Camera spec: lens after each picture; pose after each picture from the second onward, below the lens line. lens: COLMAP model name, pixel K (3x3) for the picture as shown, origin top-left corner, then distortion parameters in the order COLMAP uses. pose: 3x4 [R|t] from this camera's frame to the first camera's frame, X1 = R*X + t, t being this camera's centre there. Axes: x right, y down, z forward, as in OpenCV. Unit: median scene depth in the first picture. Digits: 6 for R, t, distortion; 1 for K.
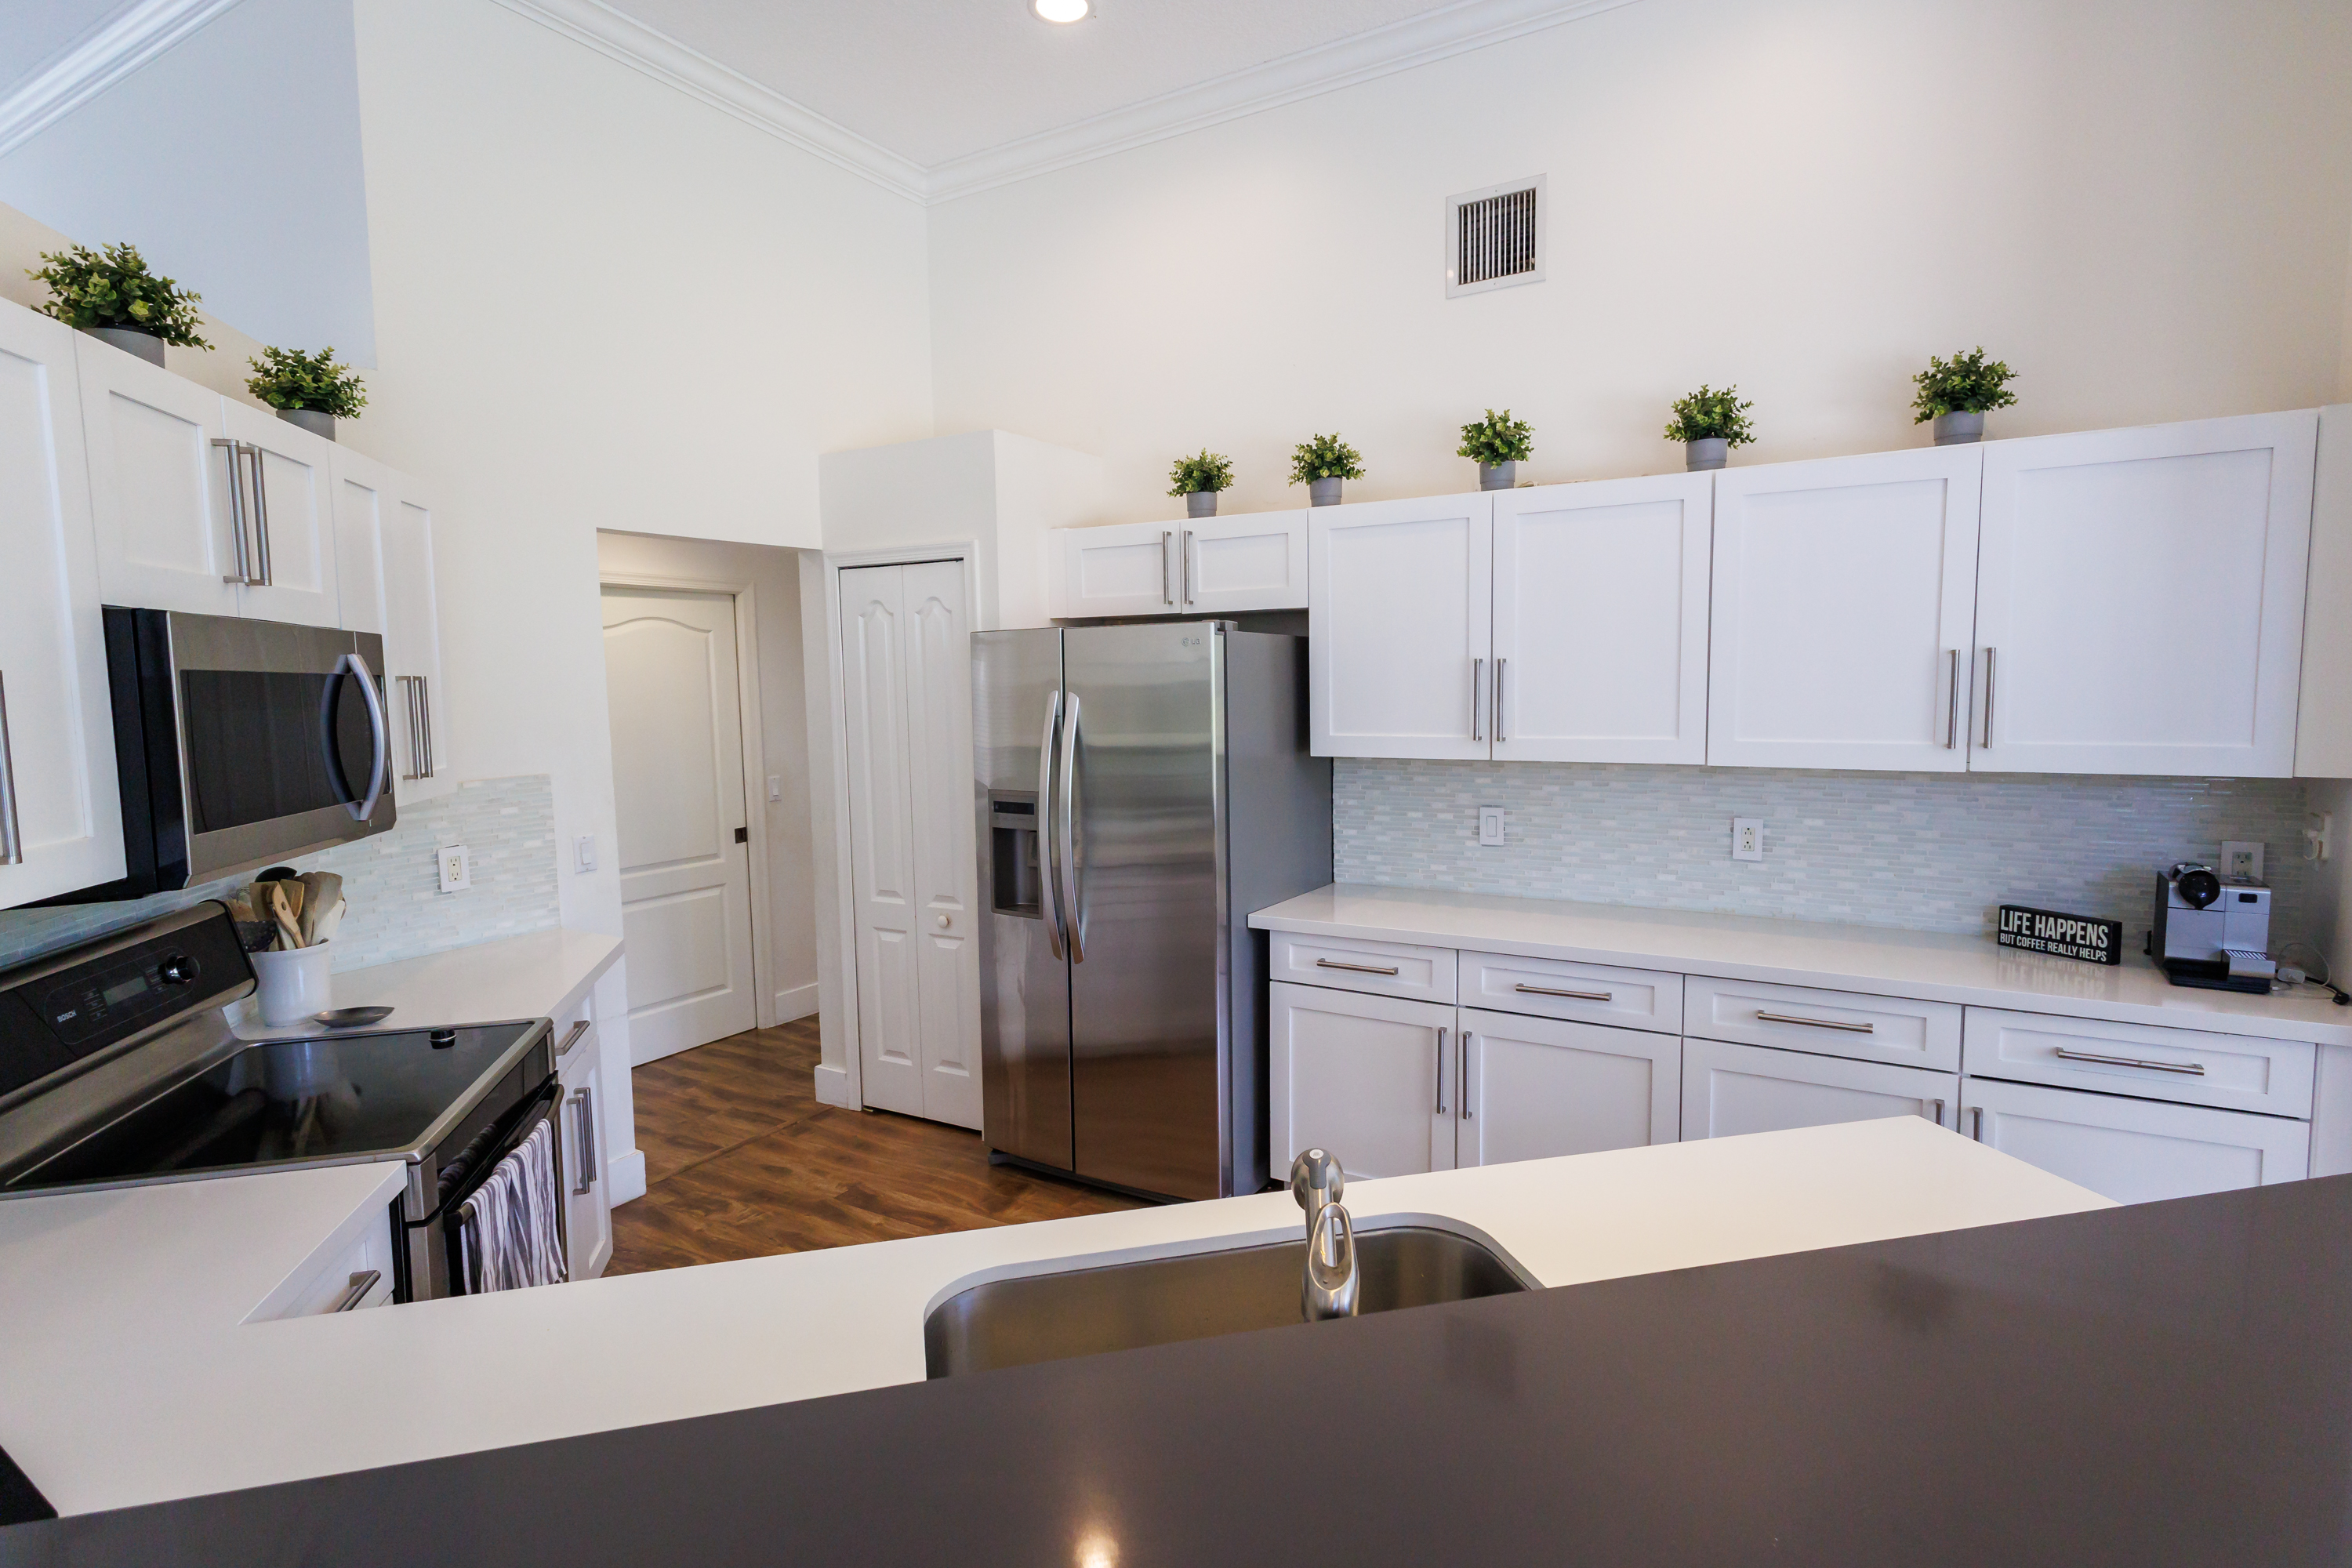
lens RADIAL K [[1189.5, 0, 1173.0], [0, 1189.5, 785.3], [0, 0, 1]] dist [0.015993, -0.002422]
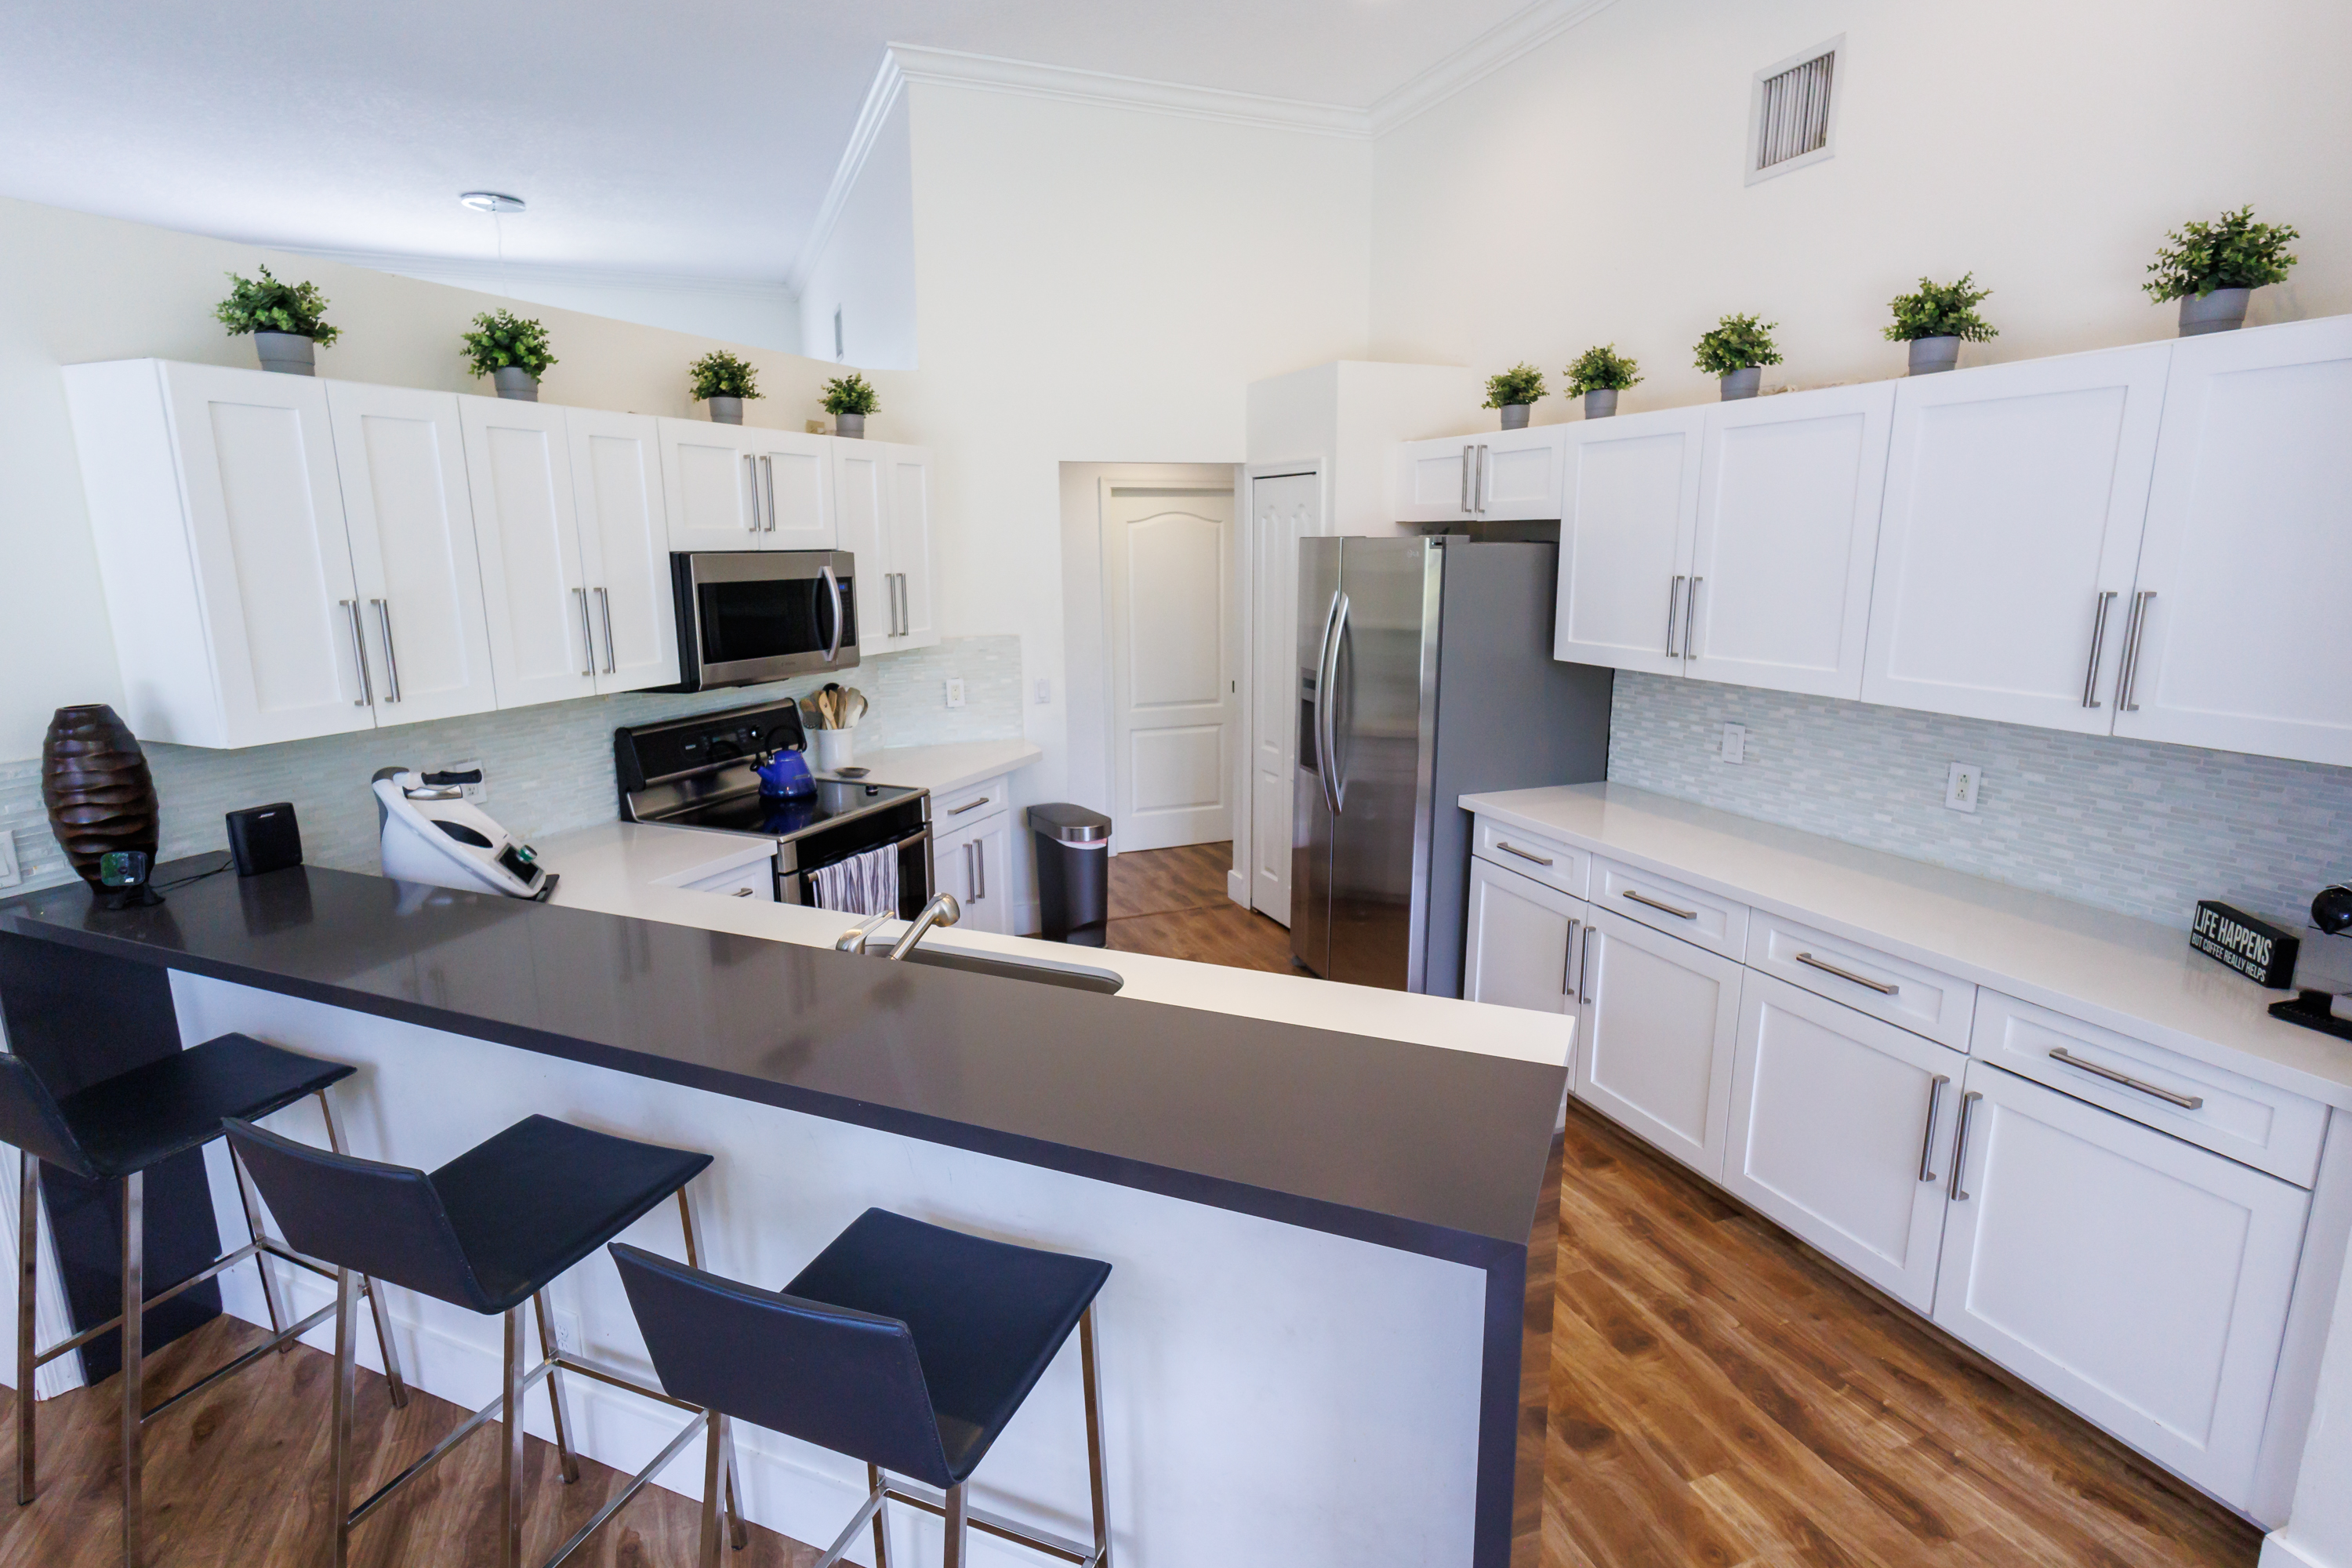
lens RADIAL K [[1189.5, 0, 1173.0], [0, 1189.5, 785.3], [0, 0, 1]] dist [0.015993, -0.002422]
pose [[0.799974, 0.134366, -0.584796, 0.532111], [-0.061821, 0.987875, 0.142411, -0.048329], [0.596841, -0.077772, 0.798581, -0.081211]]
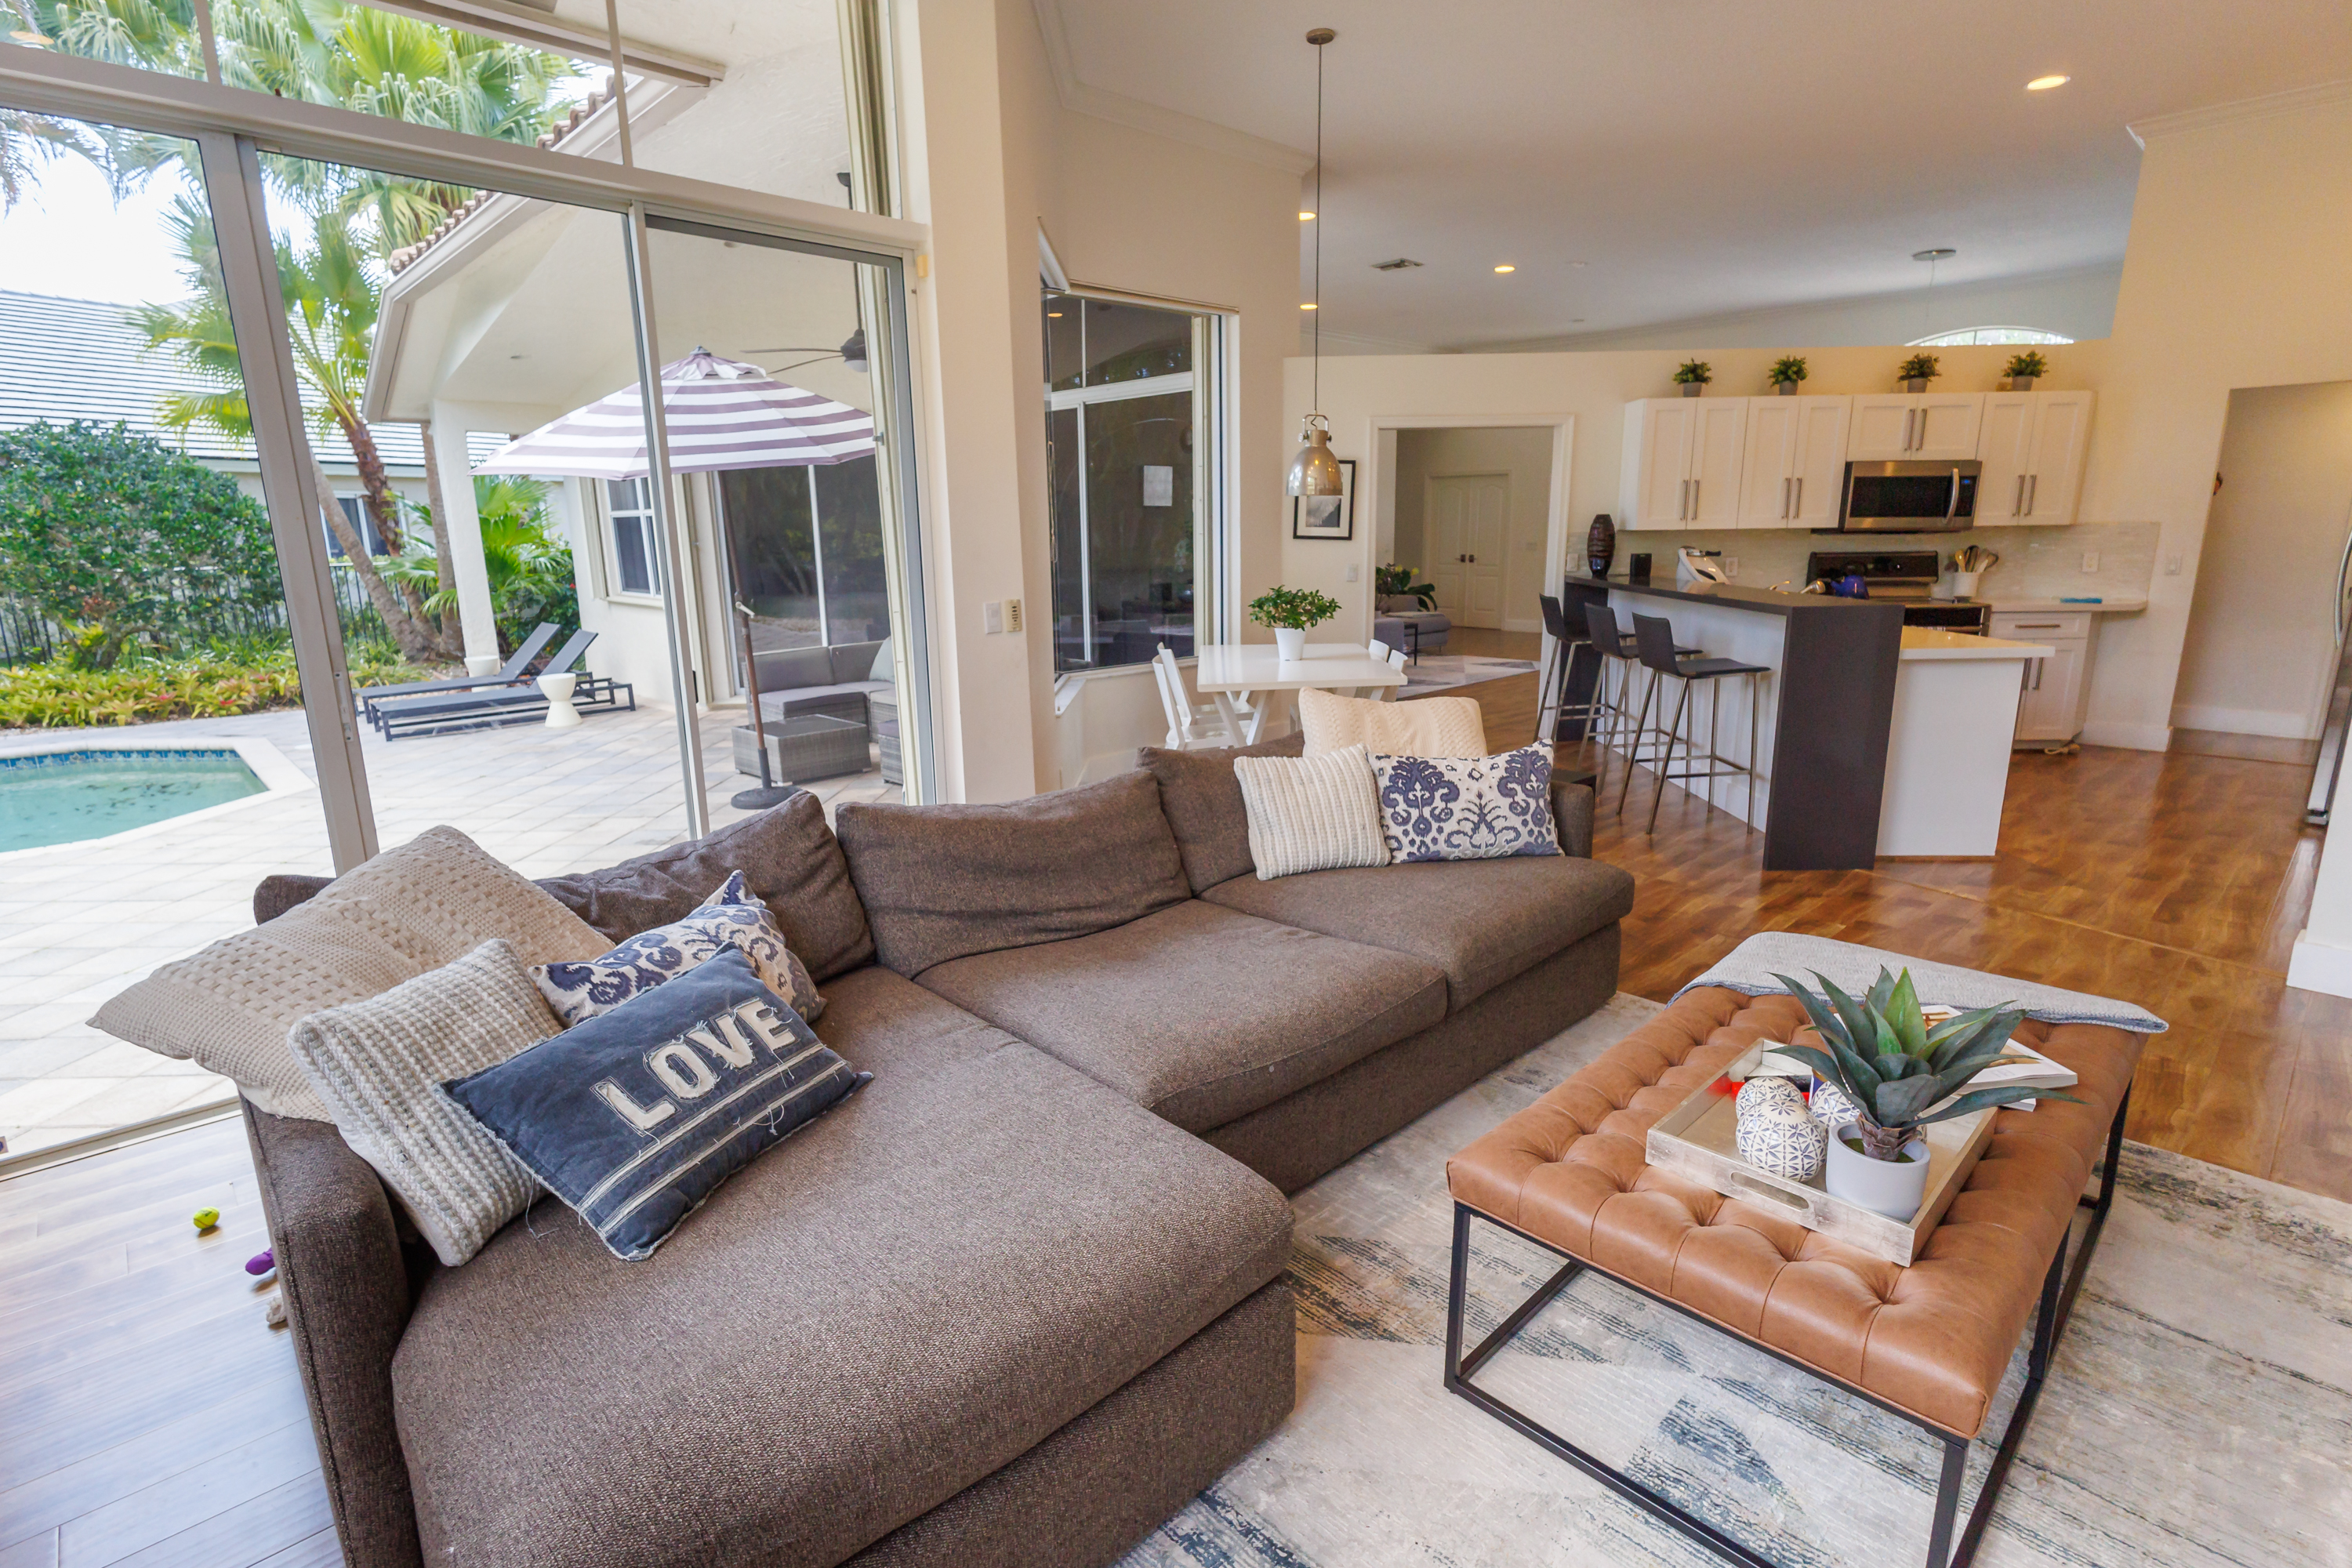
lens RADIAL K [[1135.5, 0, 1176.0], [0, 1135.5, 784.0], [0, 0, 1]] dist [0.002496, 0.000377]
pose [[-0.263440, 0.233045, -0.936103, 1.874460], [-0.072717, 0.962823, 0.260161, 0.037939], [0.961931, 0.136608, -0.236700, -0.088614]]
